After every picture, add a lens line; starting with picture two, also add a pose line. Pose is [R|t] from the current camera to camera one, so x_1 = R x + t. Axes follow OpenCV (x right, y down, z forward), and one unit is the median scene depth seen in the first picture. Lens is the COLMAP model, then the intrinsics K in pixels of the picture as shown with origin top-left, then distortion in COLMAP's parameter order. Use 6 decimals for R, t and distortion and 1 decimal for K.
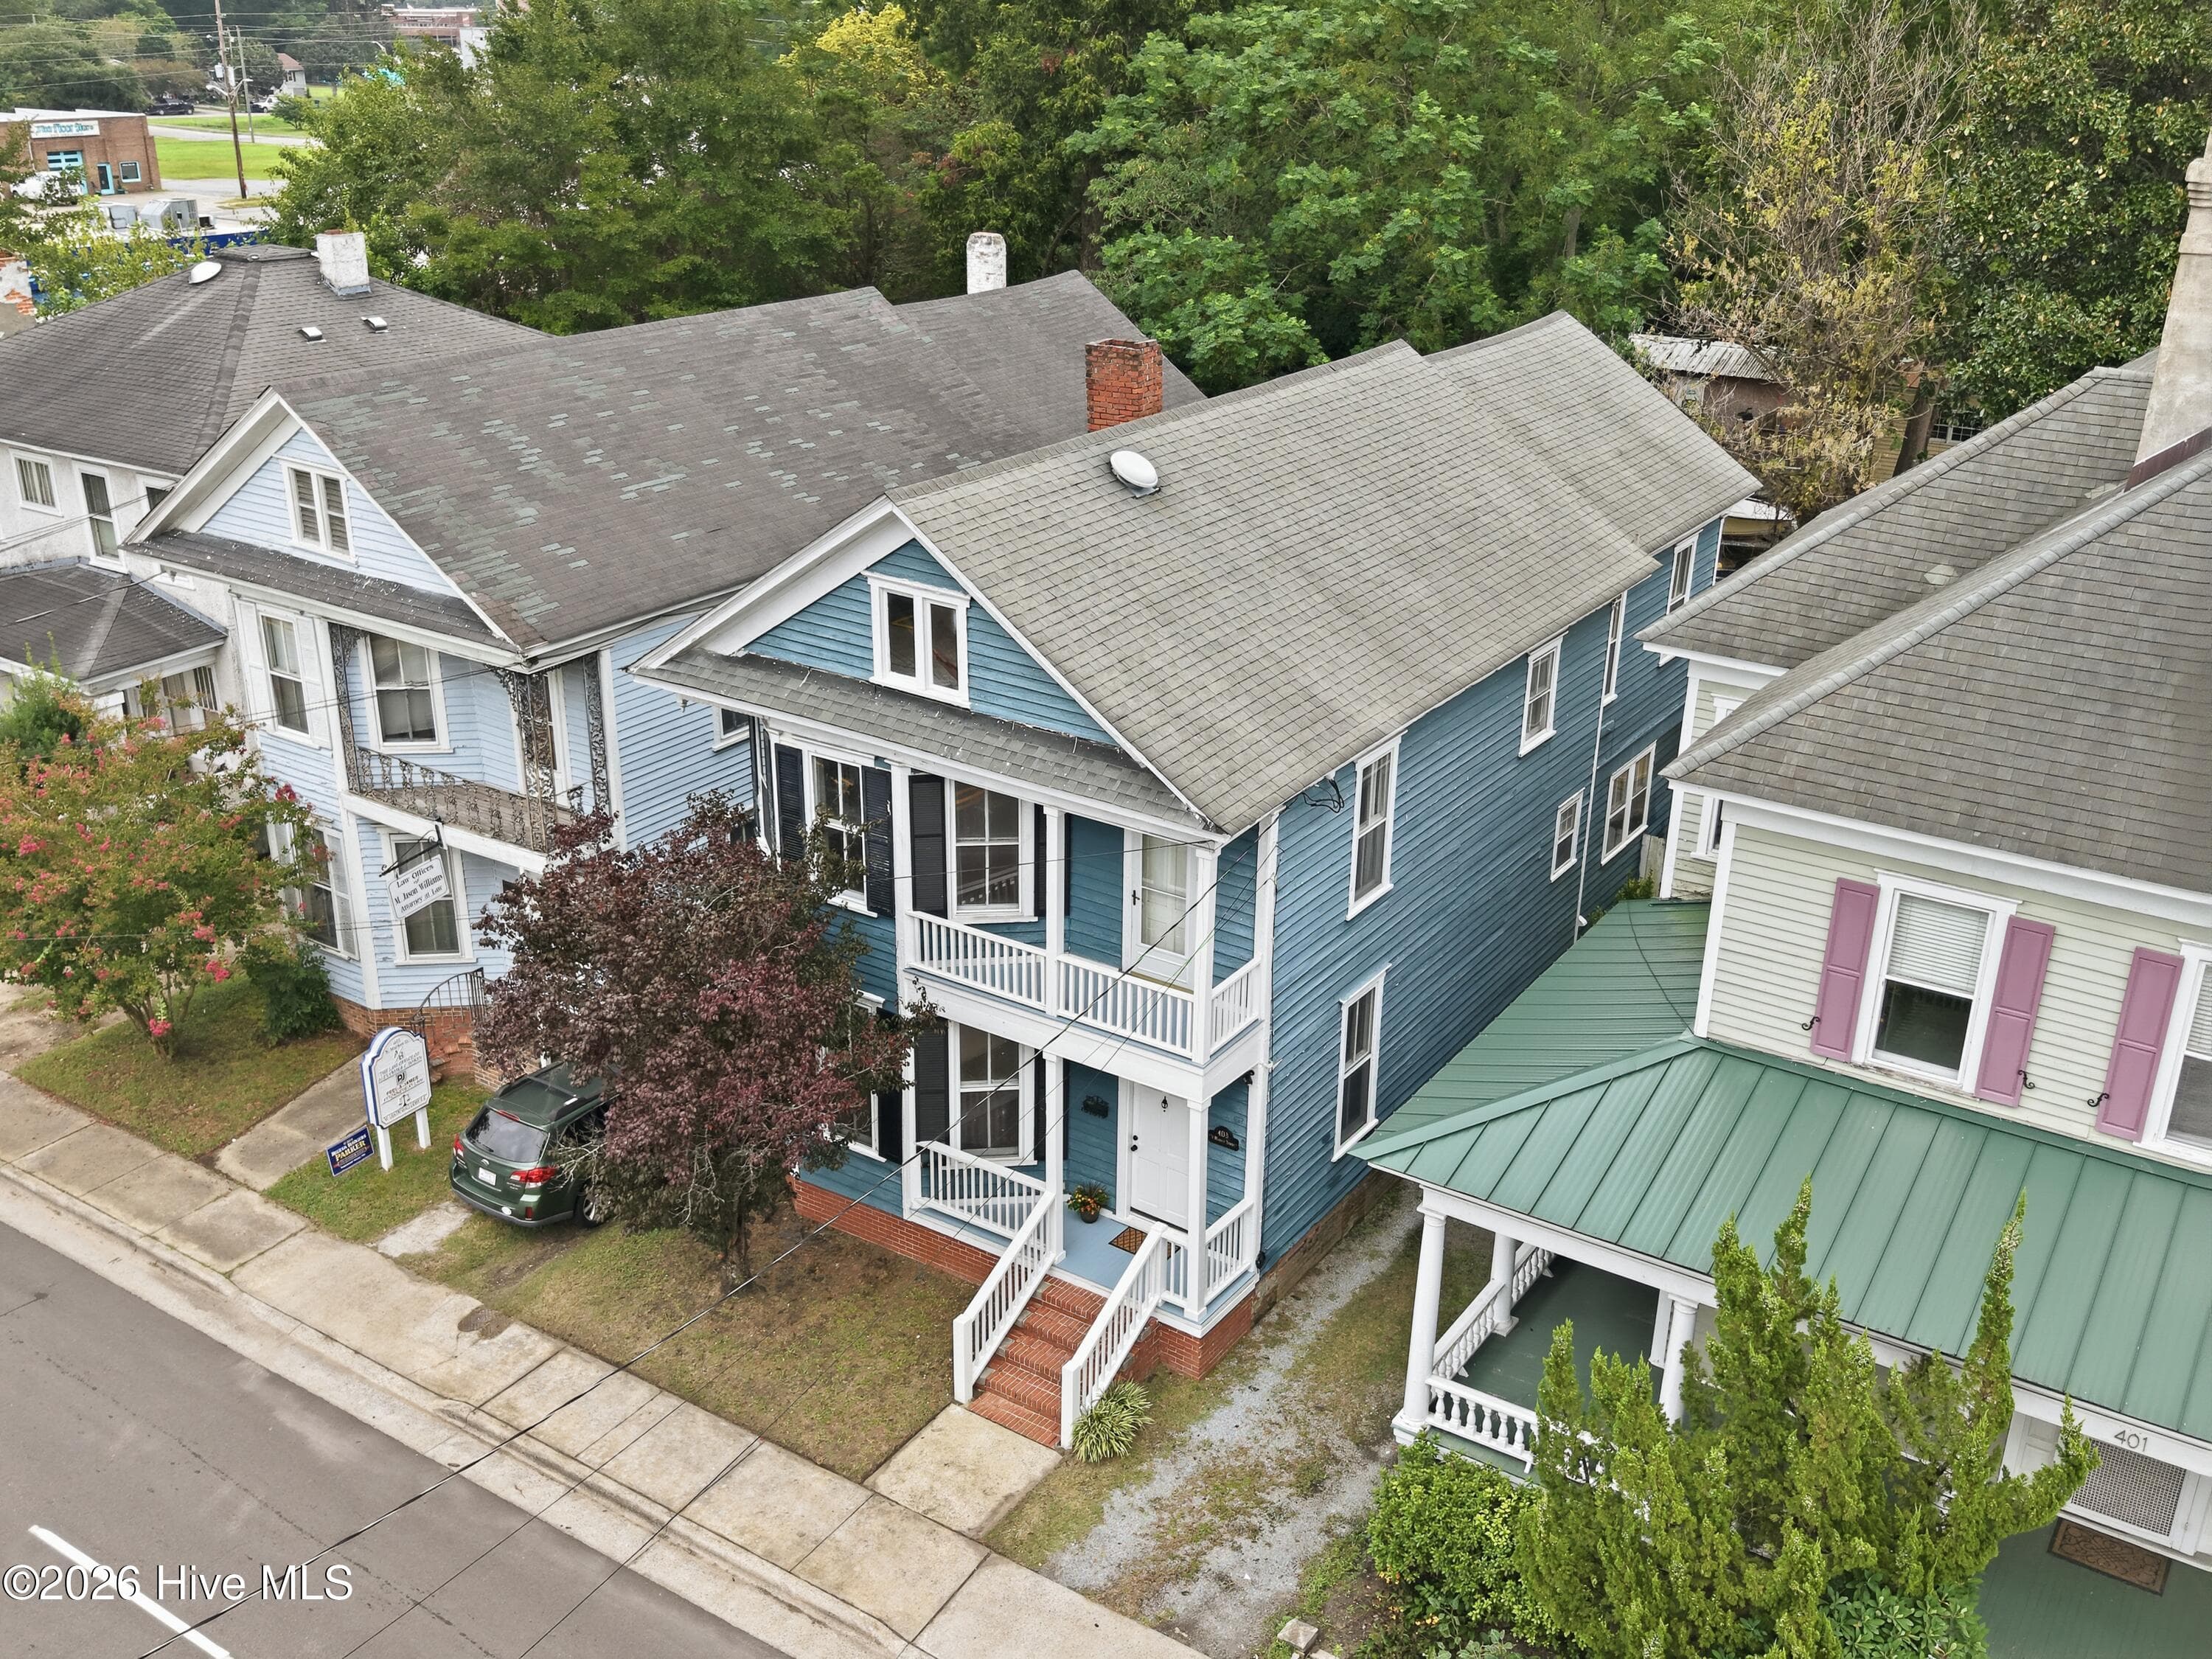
lens RADIAL K [[2028.9, 0, 1106.8], [0, 2028.9, 825.7], [0, 0, 1]] dist [0.009549, 0.000000]
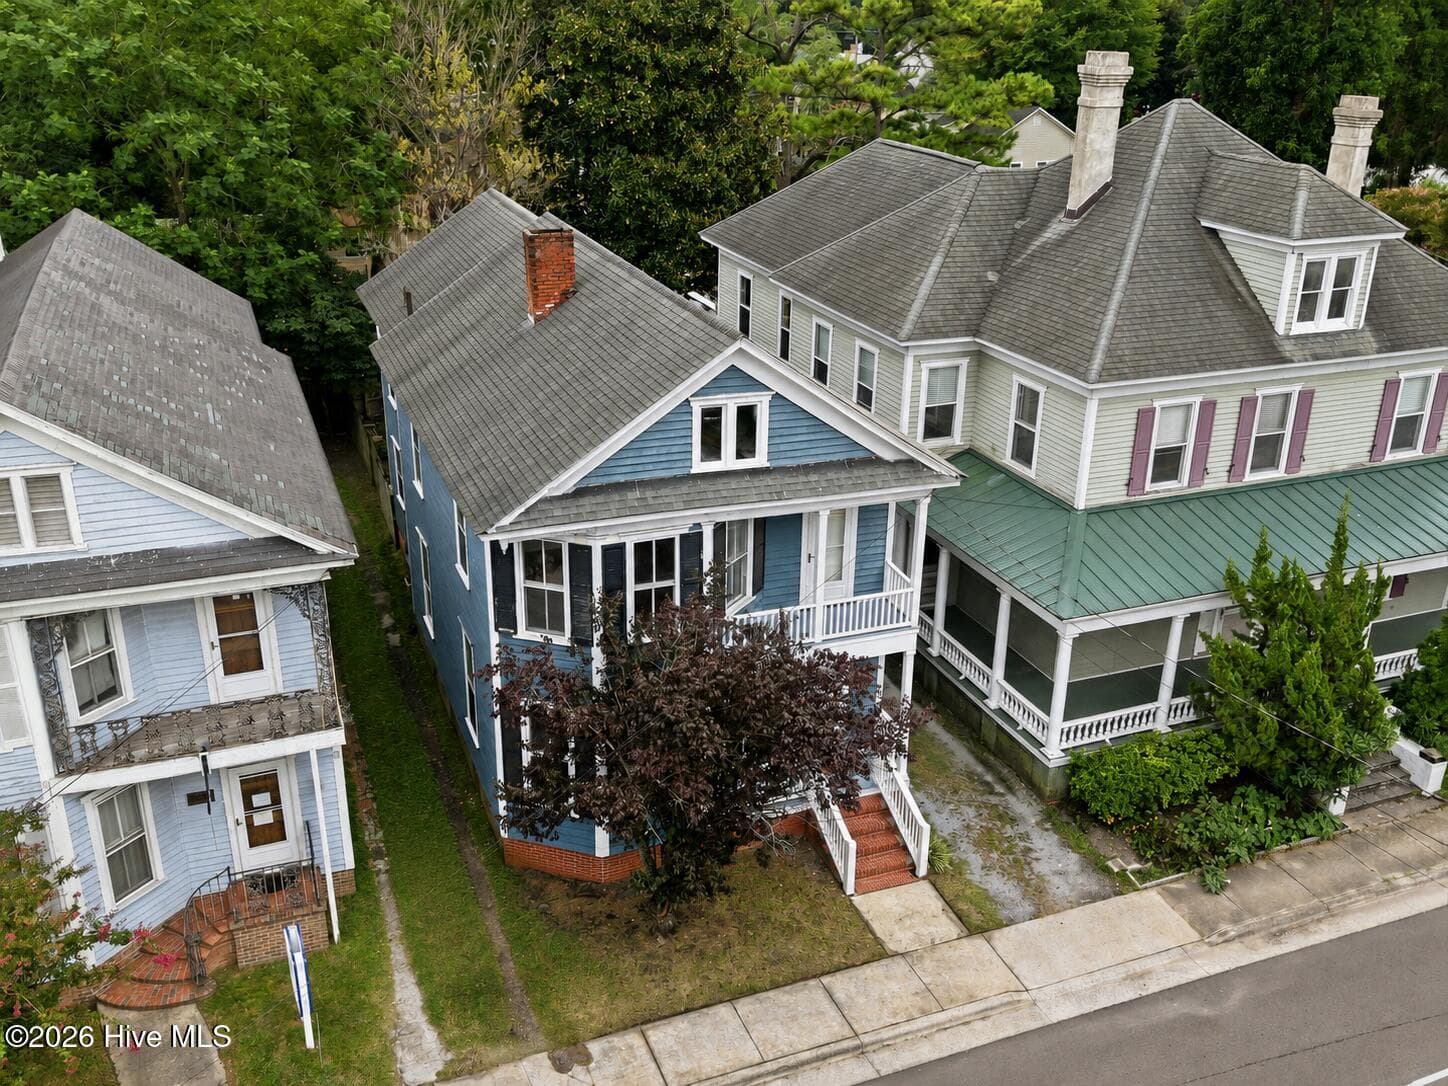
lens RADIAL K [[1328.1, 0, 723.2], [0, 1328.1, 544.3], [0, 0, 1]] dist [0.009549, 0.000000]
pose [[0.574901, -0.320561, 0.752814, -0.848371], [0.304704, 0.937760, 0.166621, -0.178057], [-0.759371, 0.133595, 0.636795, 0.400418]]
